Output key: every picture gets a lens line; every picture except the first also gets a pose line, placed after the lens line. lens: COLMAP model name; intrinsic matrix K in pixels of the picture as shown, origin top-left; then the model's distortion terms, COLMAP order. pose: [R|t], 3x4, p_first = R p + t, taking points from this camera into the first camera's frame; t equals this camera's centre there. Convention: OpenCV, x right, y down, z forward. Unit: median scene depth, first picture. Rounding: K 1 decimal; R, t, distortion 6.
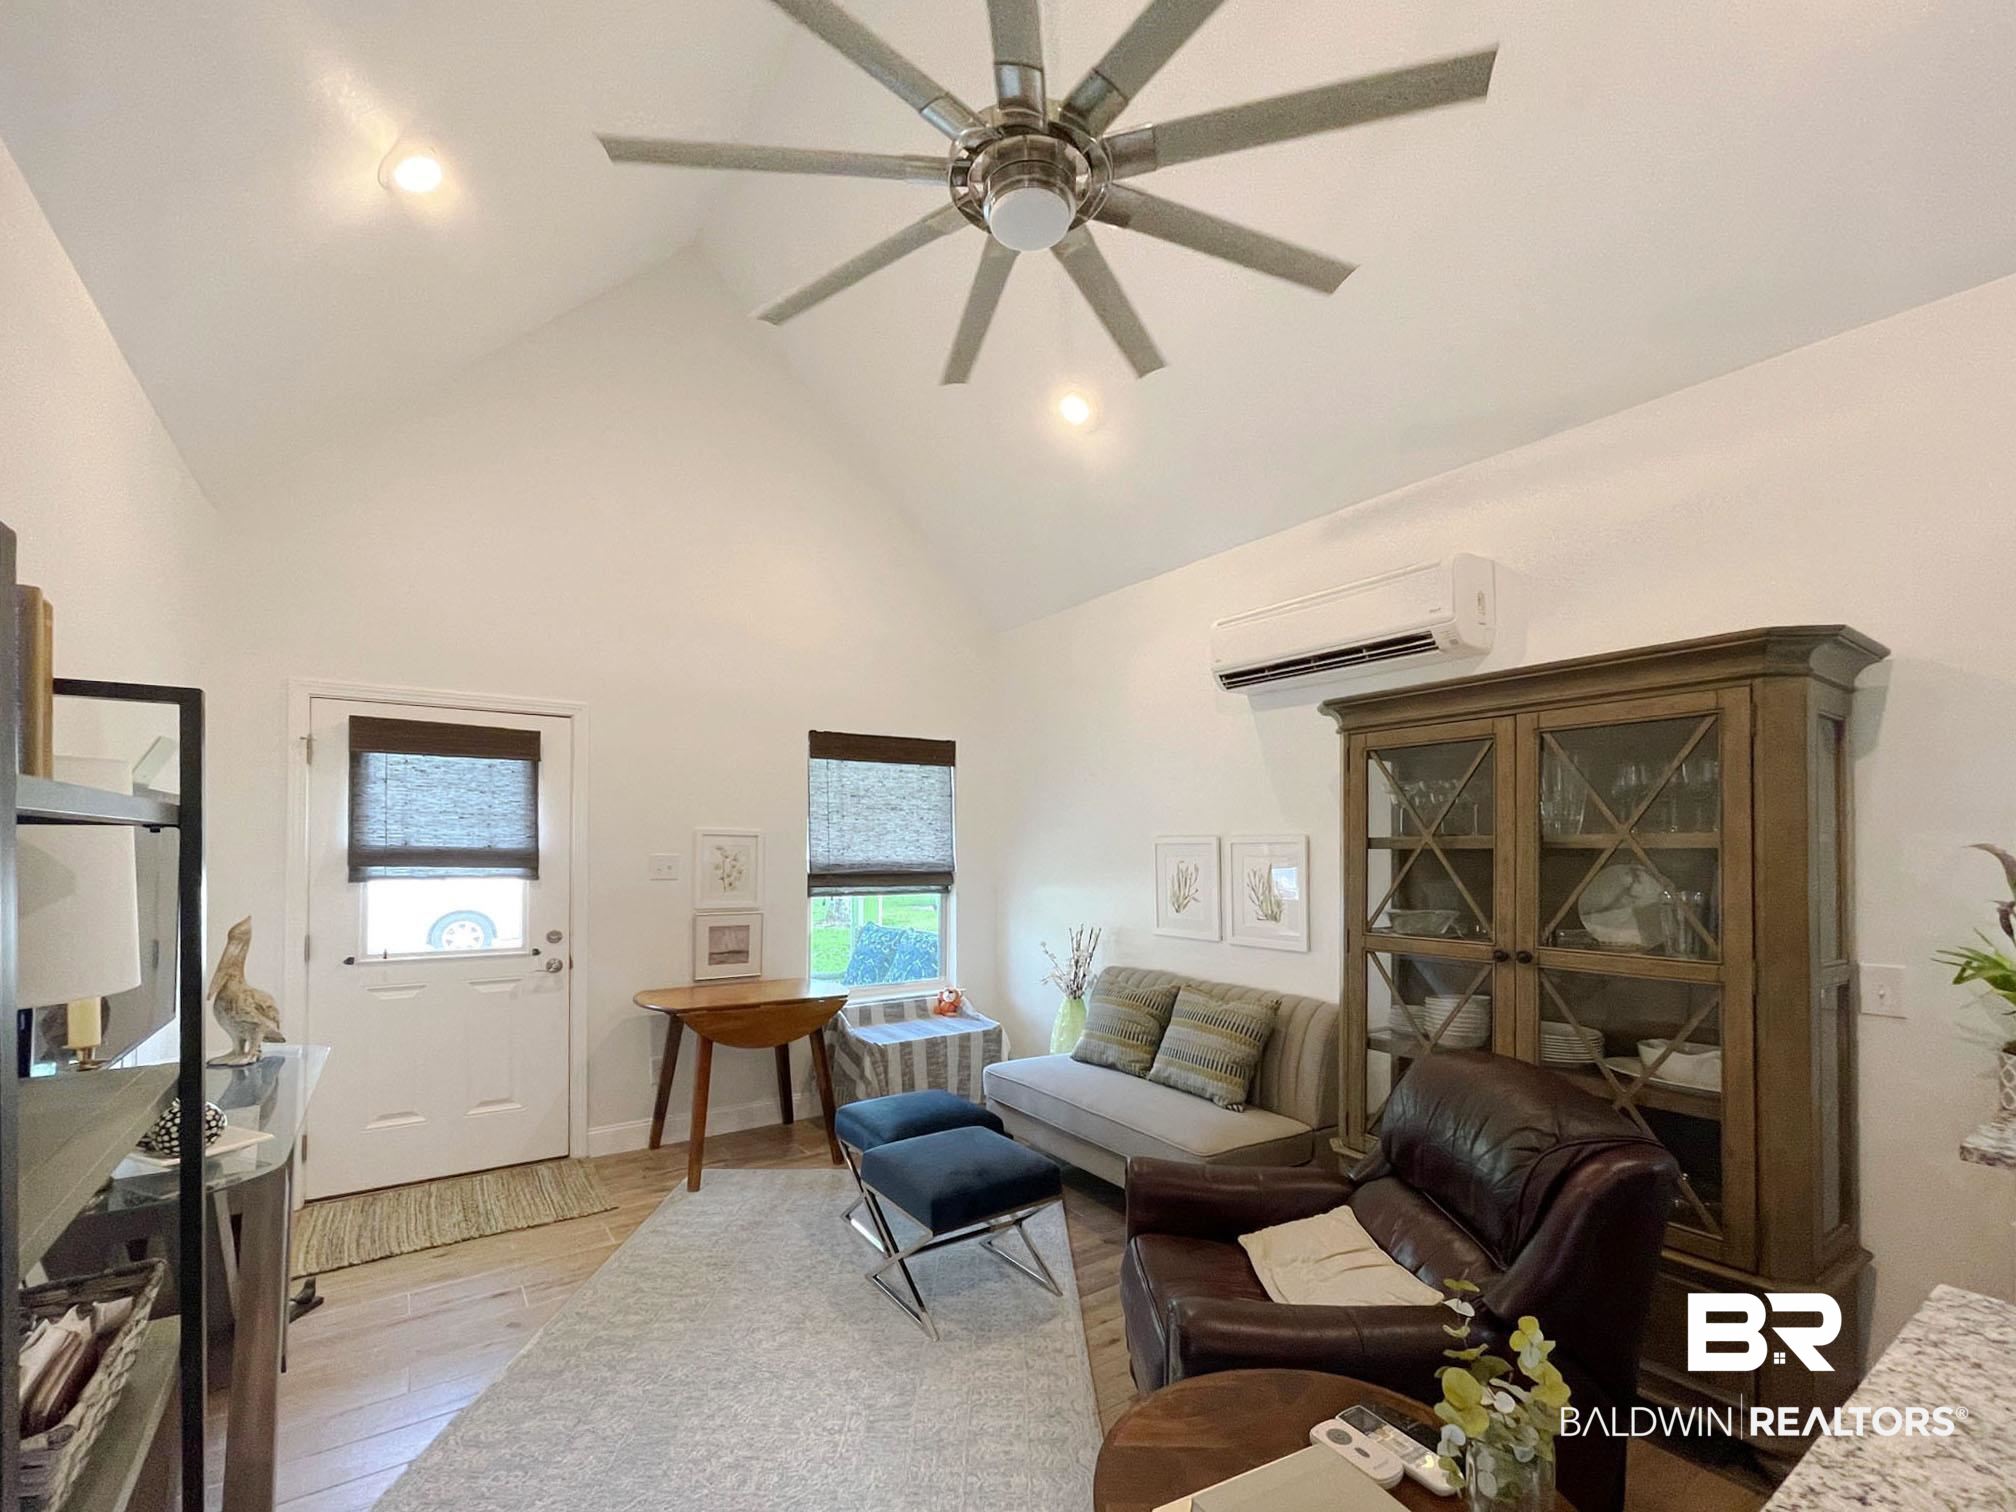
lens RADIAL K [[819.5, 0, 992.6], [0, 819.5, 836.2], [0, 0, 1]] dist [0.000714, 0.001976]
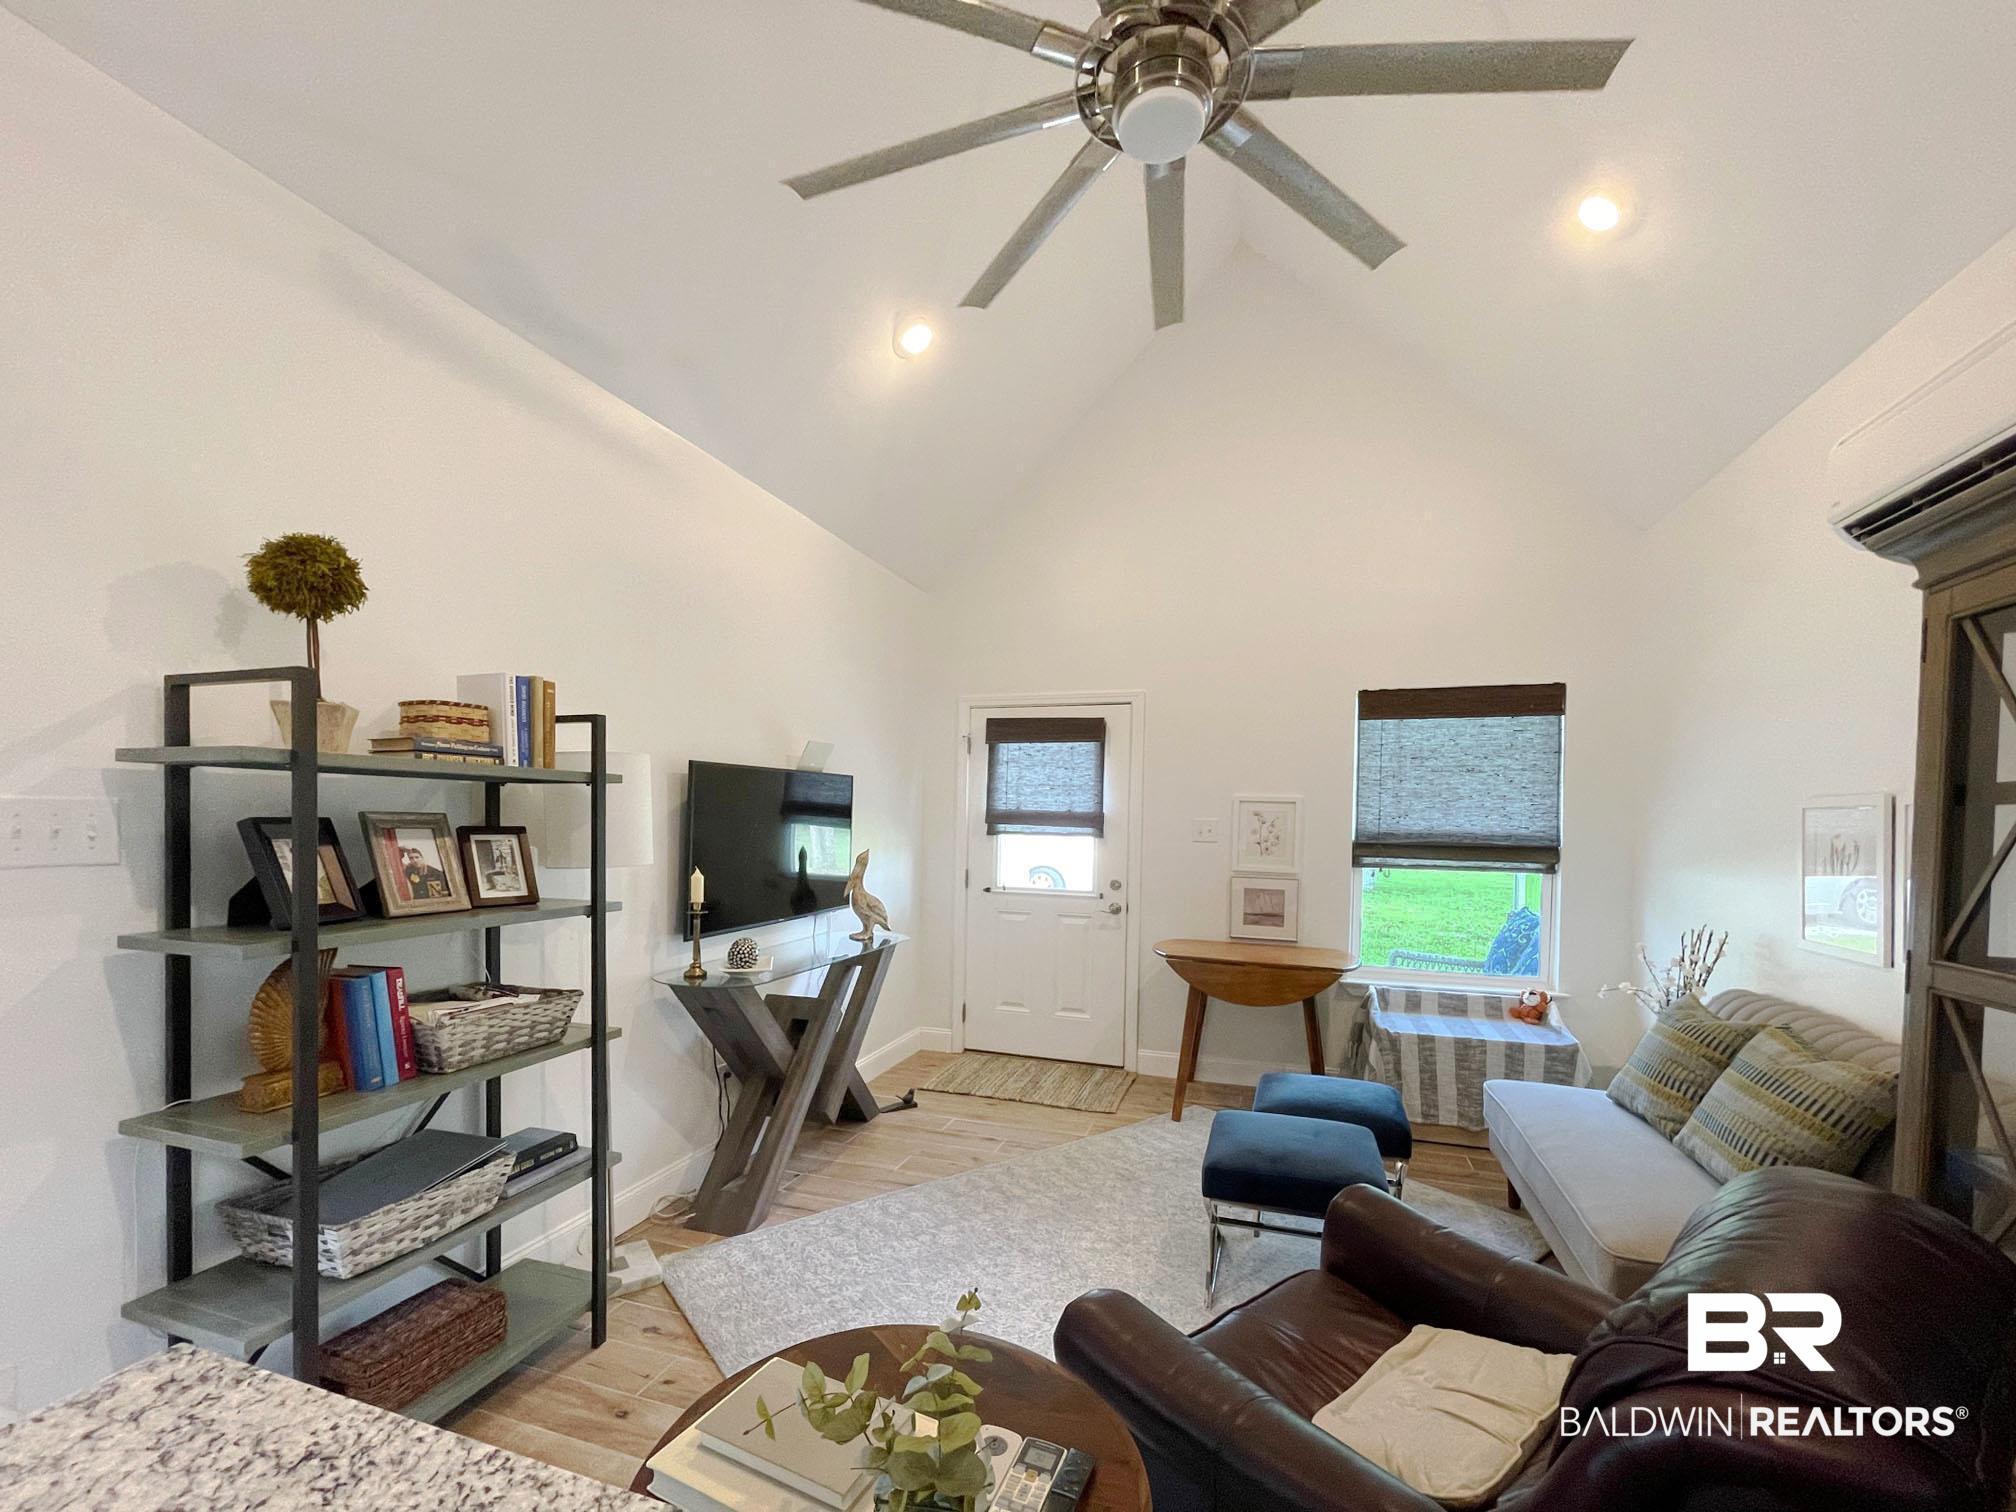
lens RADIAL K [[819.5, 0, 1027.1], [0, 819.5, 830.7], [0, 0, 1]] dist [0.000714, 0.001976]
pose [[0.637102, 0.017701, -0.770576, 0.327534], [-0.000982, 0.999754, 0.022154, 0.015813], [0.770779, -0.013358, 0.636963, 0.137138]]
